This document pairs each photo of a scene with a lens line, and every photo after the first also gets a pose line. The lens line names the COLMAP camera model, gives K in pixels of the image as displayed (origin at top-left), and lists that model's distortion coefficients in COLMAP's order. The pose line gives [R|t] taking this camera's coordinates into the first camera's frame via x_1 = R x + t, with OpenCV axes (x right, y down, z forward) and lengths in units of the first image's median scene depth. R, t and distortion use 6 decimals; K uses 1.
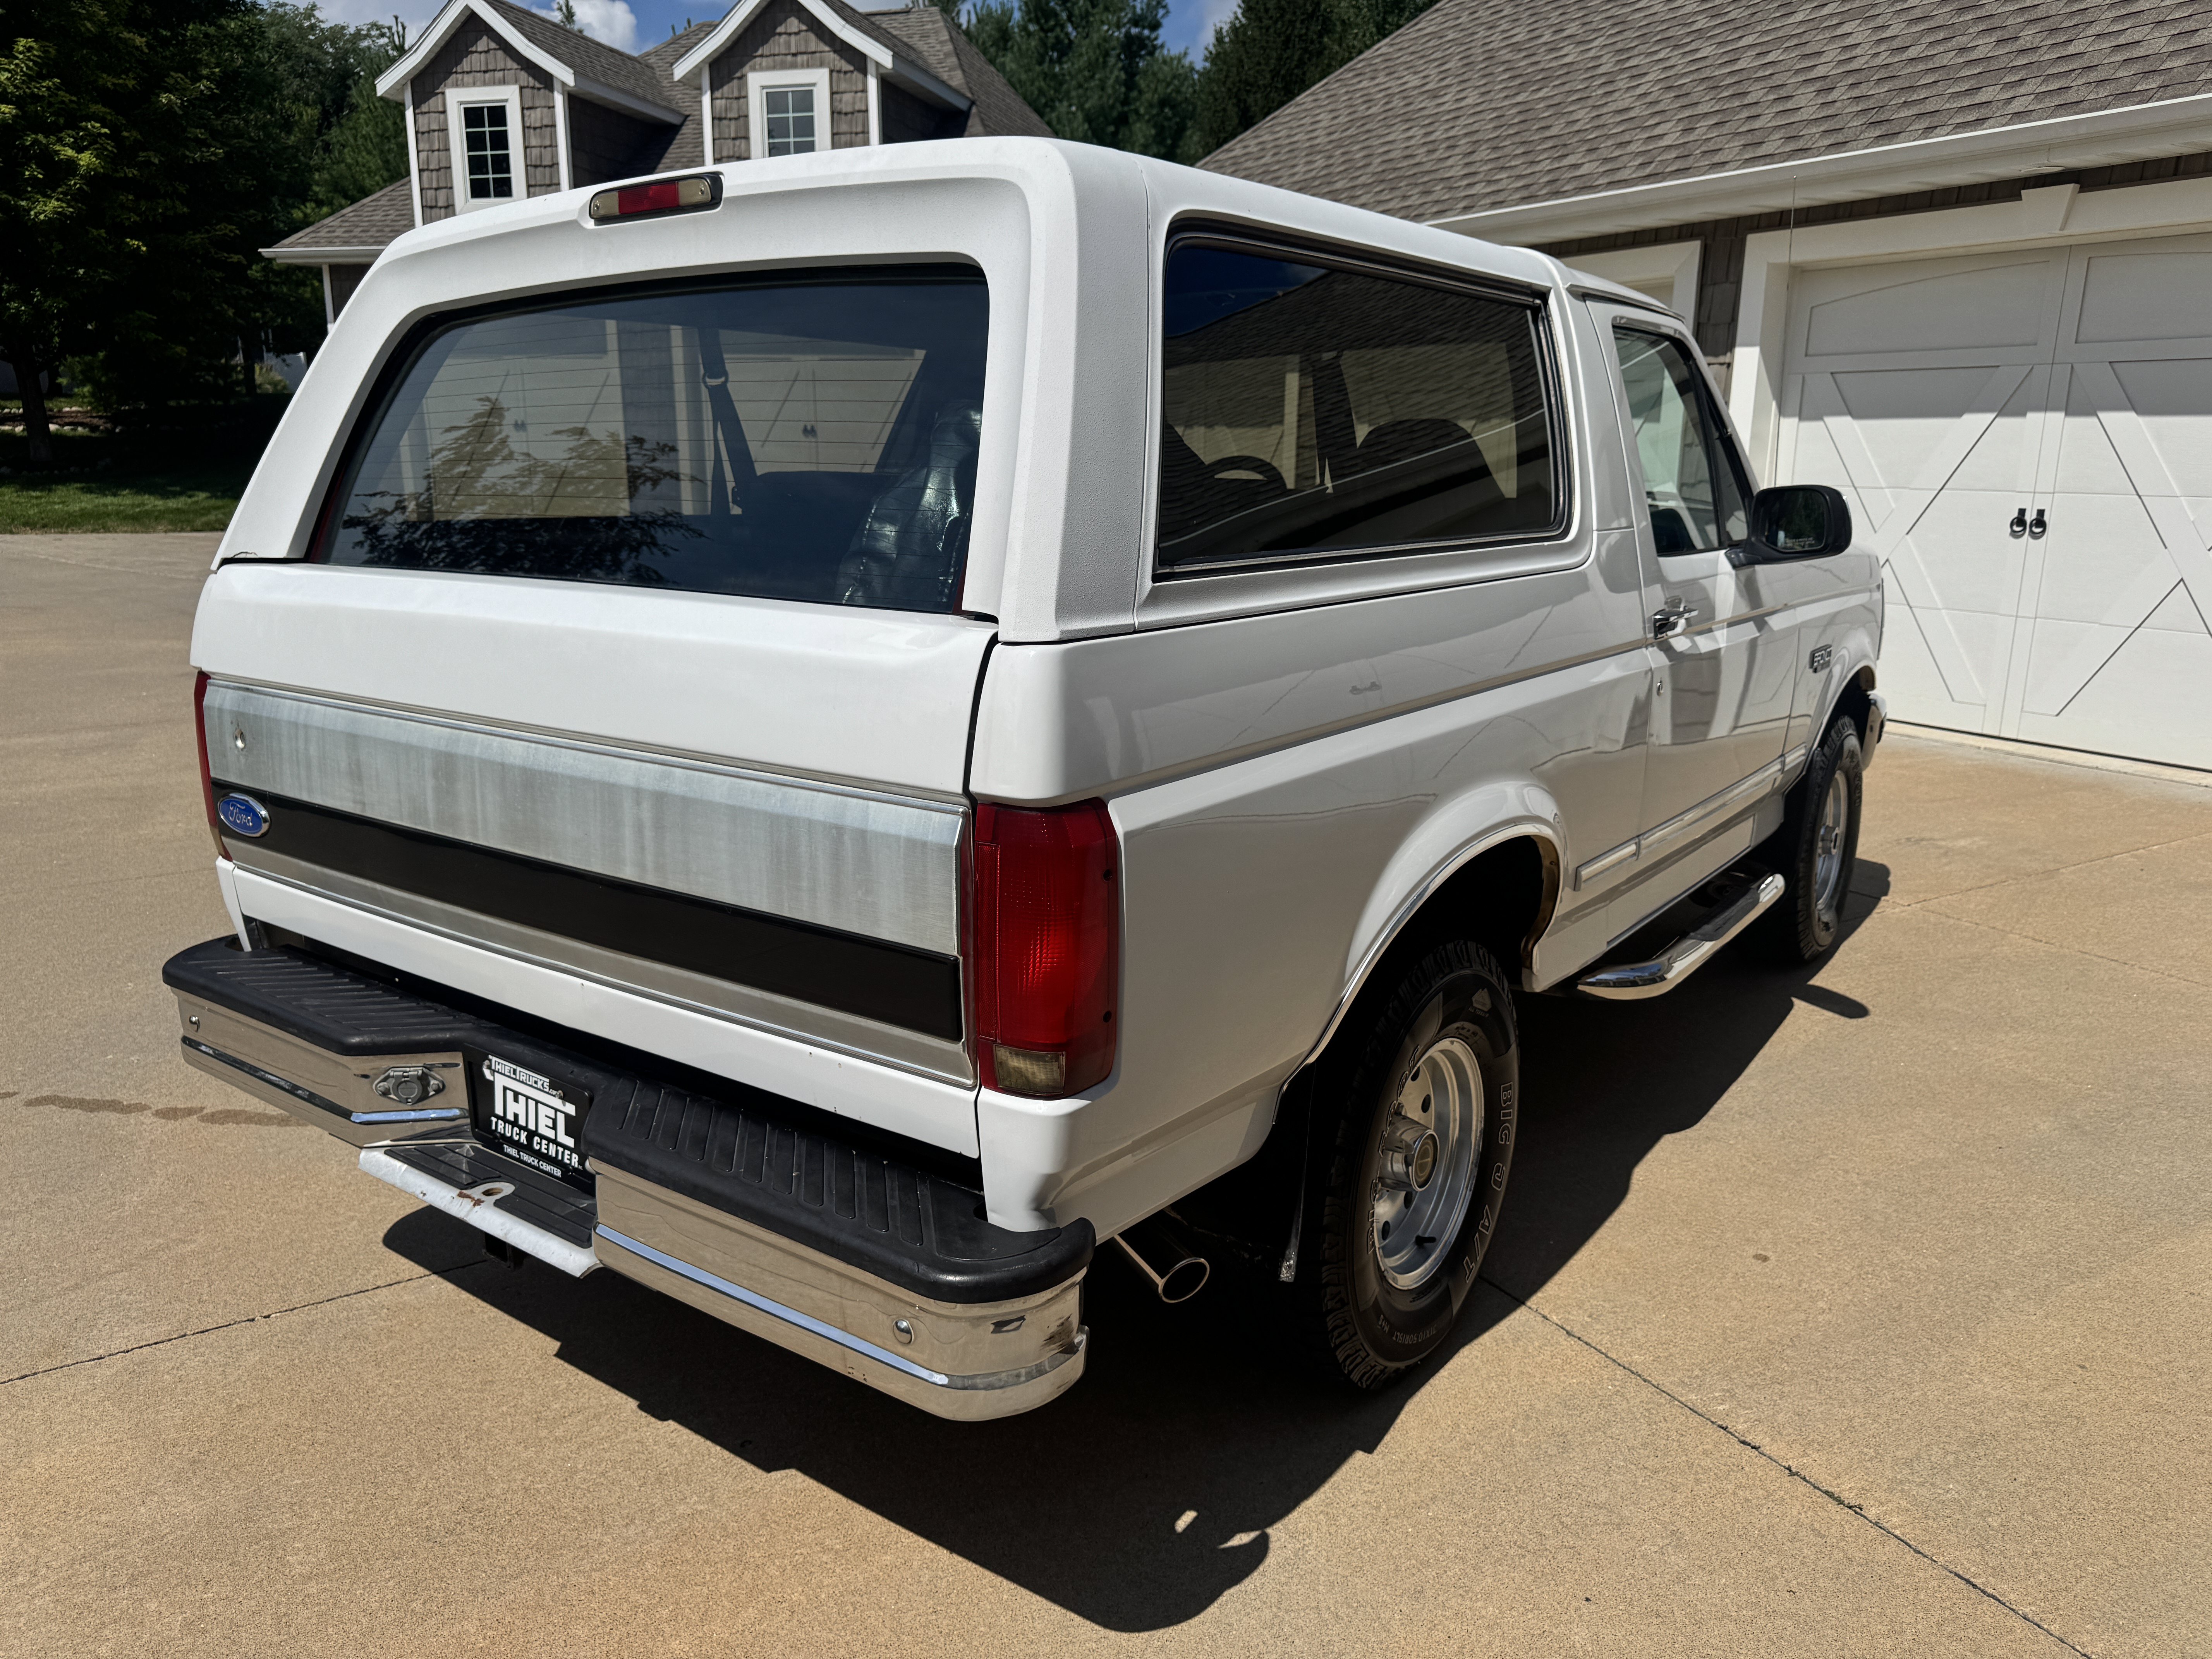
lens RADIAL K [[1570.5, 0, 1107.5], [0, 1570.5, 794.1], [0, 0, 1]] dist [0.024744, -0.028428]
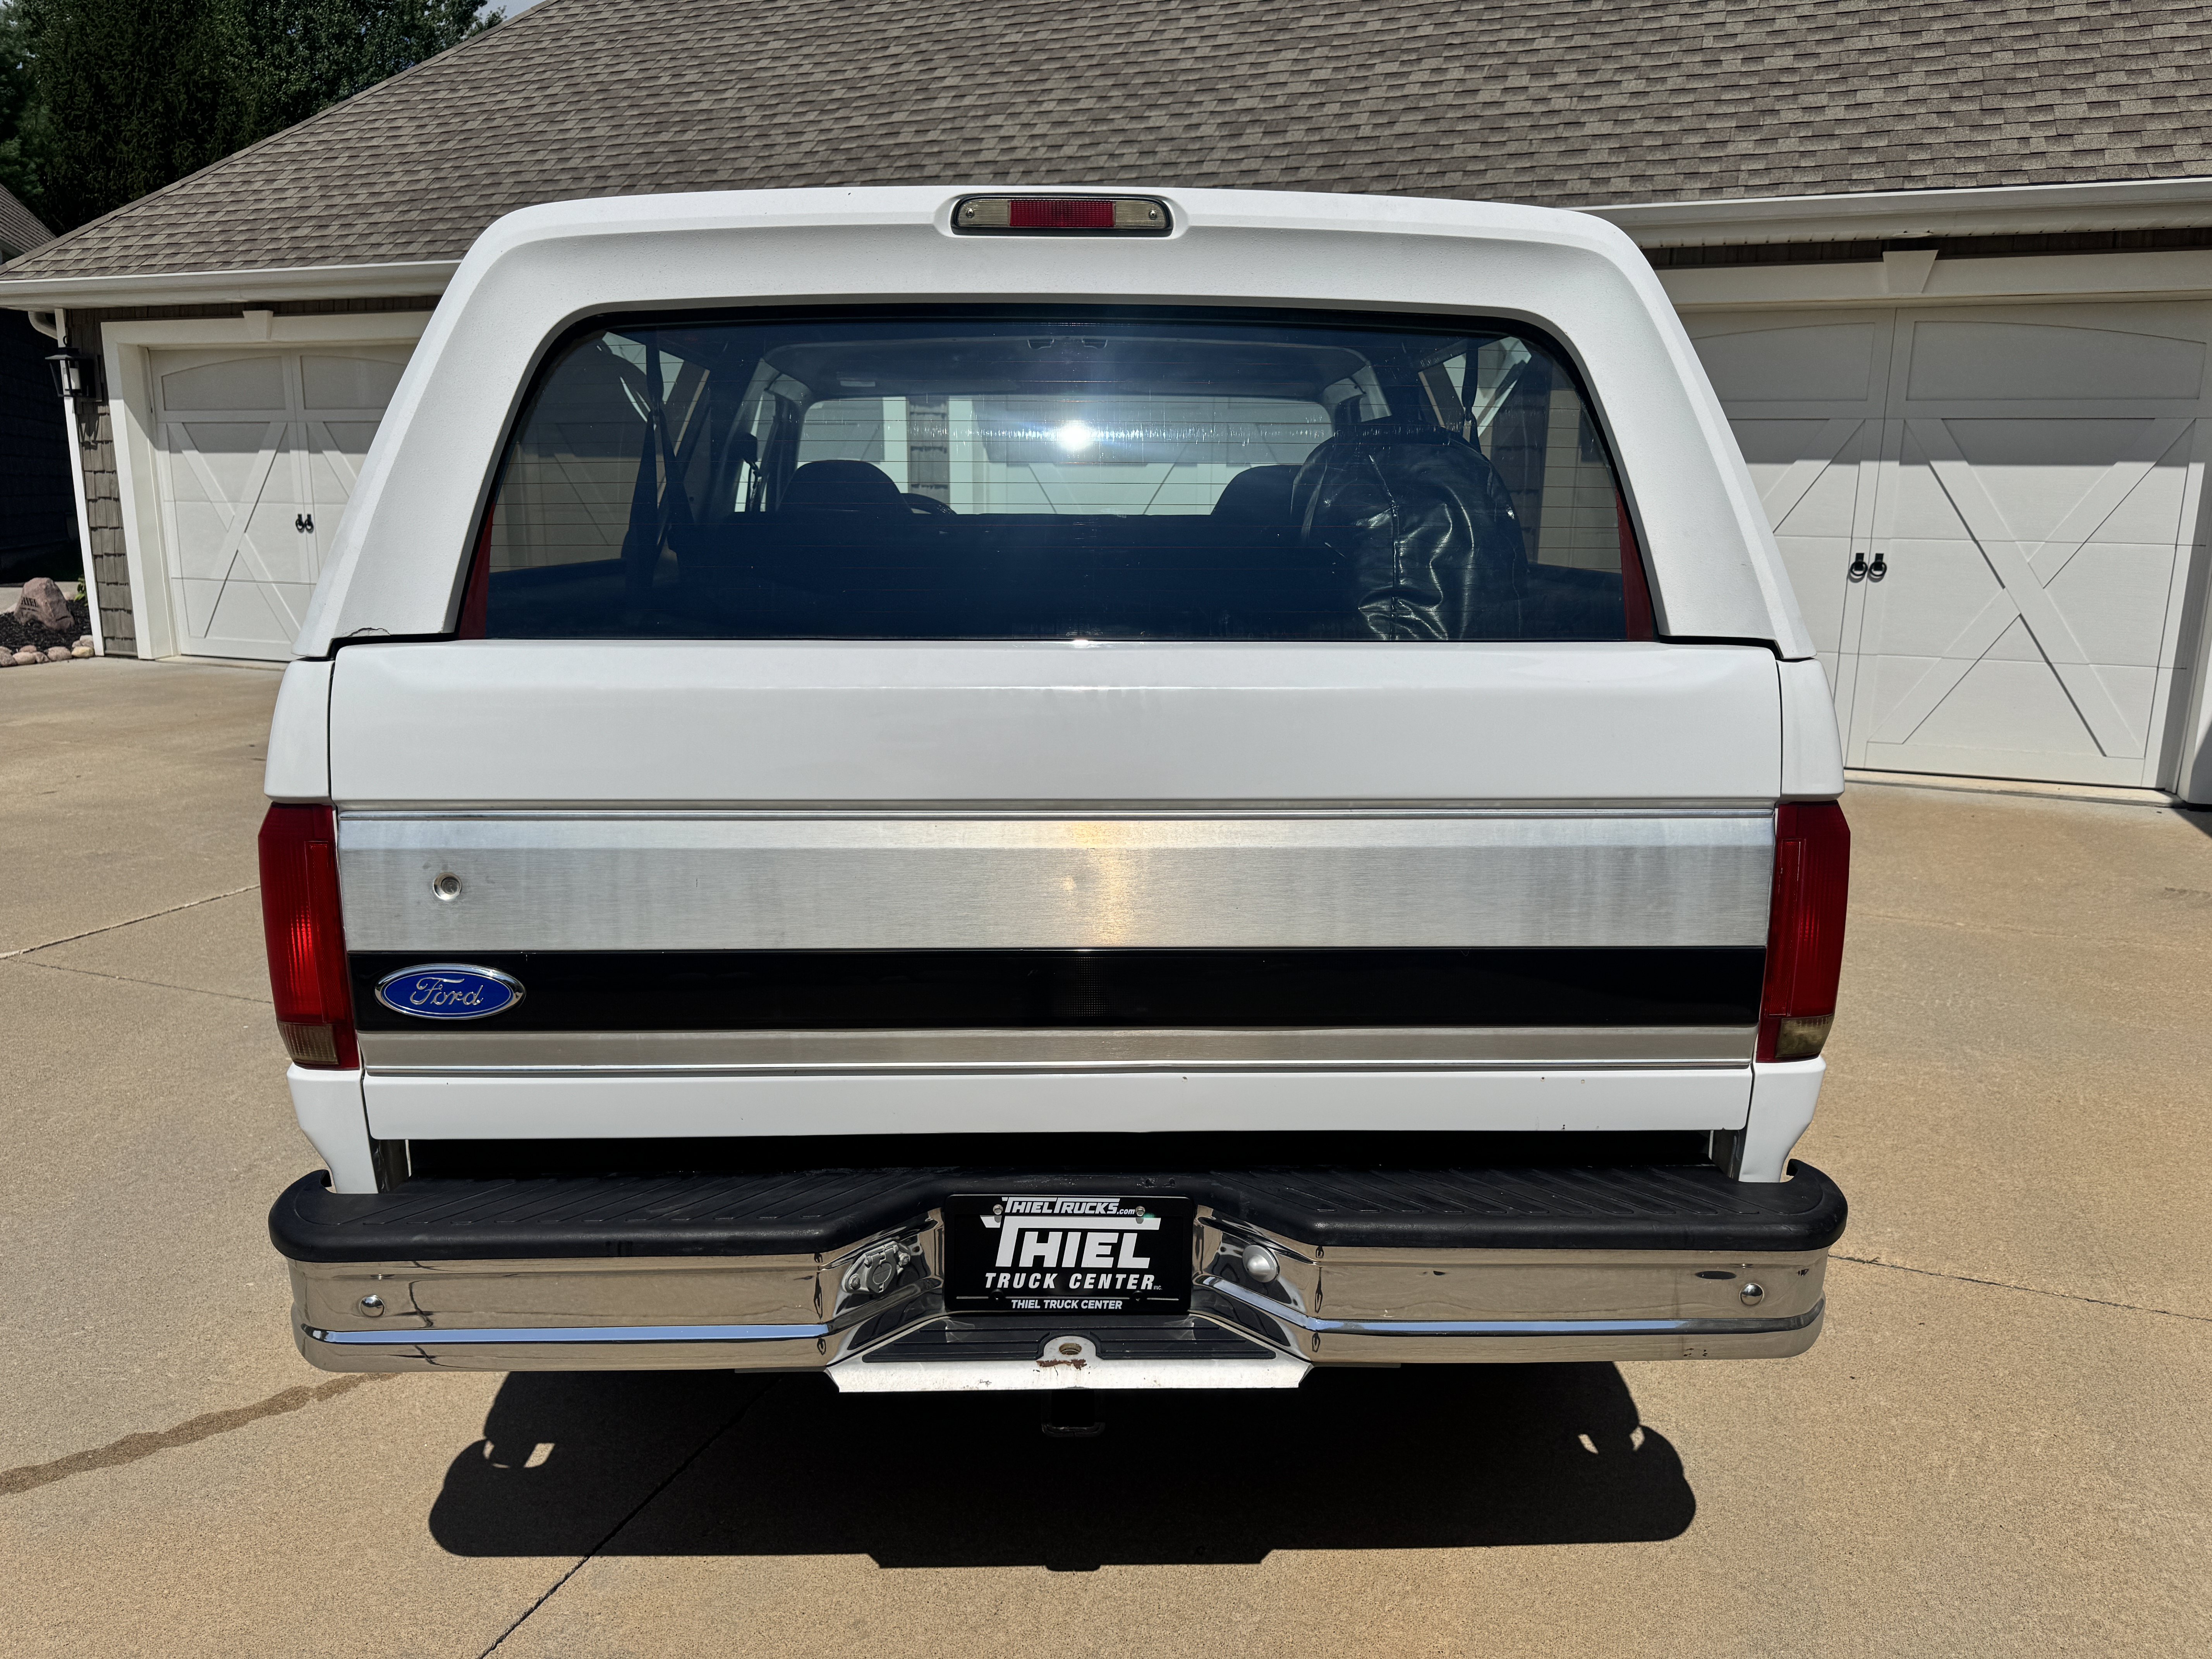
lens RADIAL K [[1553.3, 0, 1092.2], [0, 1553.3, 811.6], [0, 0, 1]] dist [0.019473, -0.032265]
pose [[0.806886, -0.119246, 0.578545, -0.819962], [0.124929, 0.991707, 0.030167, -0.061318], [-0.577345, 0.047936, 0.815092, 0.278336]]
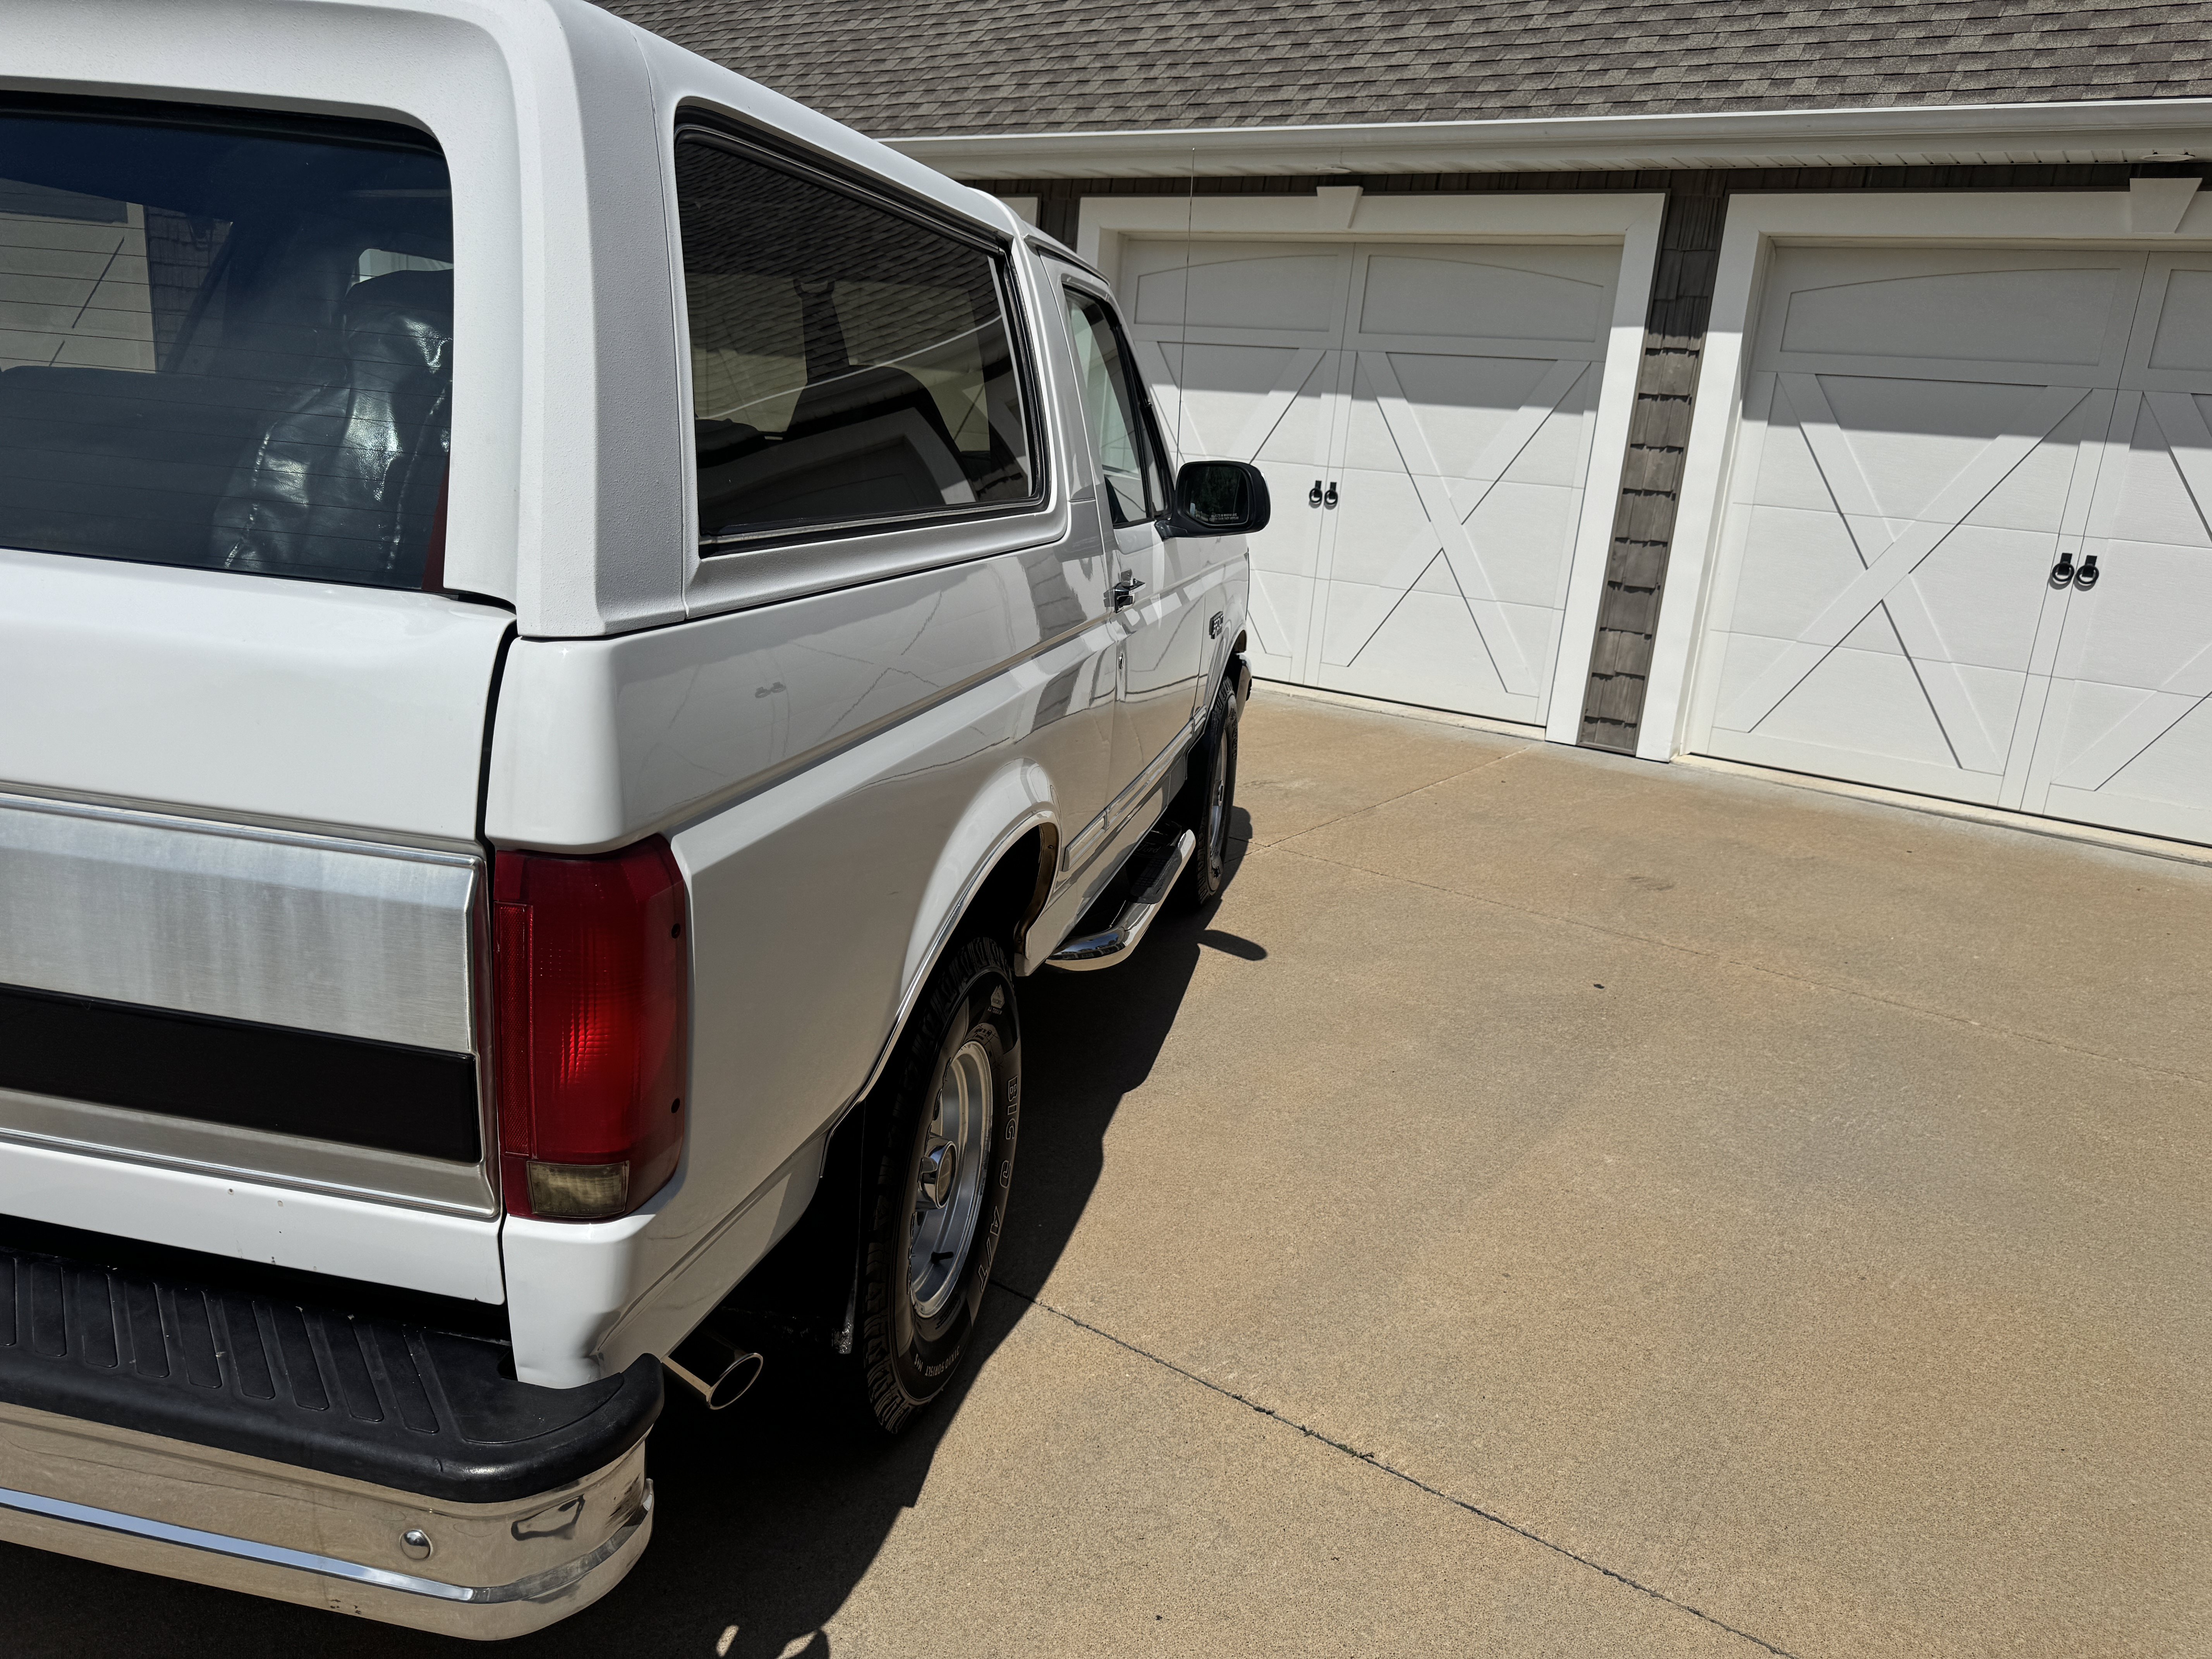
lens RADIAL K [[1570.5, 0, 1111.6], [0, 1570.5, 827.0], [0, 0, 1]] dist [0.024744, -0.028428]
pose [[0.913336, -0.046693, 0.404521, -0.086200], [0.023956, 0.997845, 0.061090, -0.032497], [-0.406502, -0.046105, 0.912486, 0.140467]]
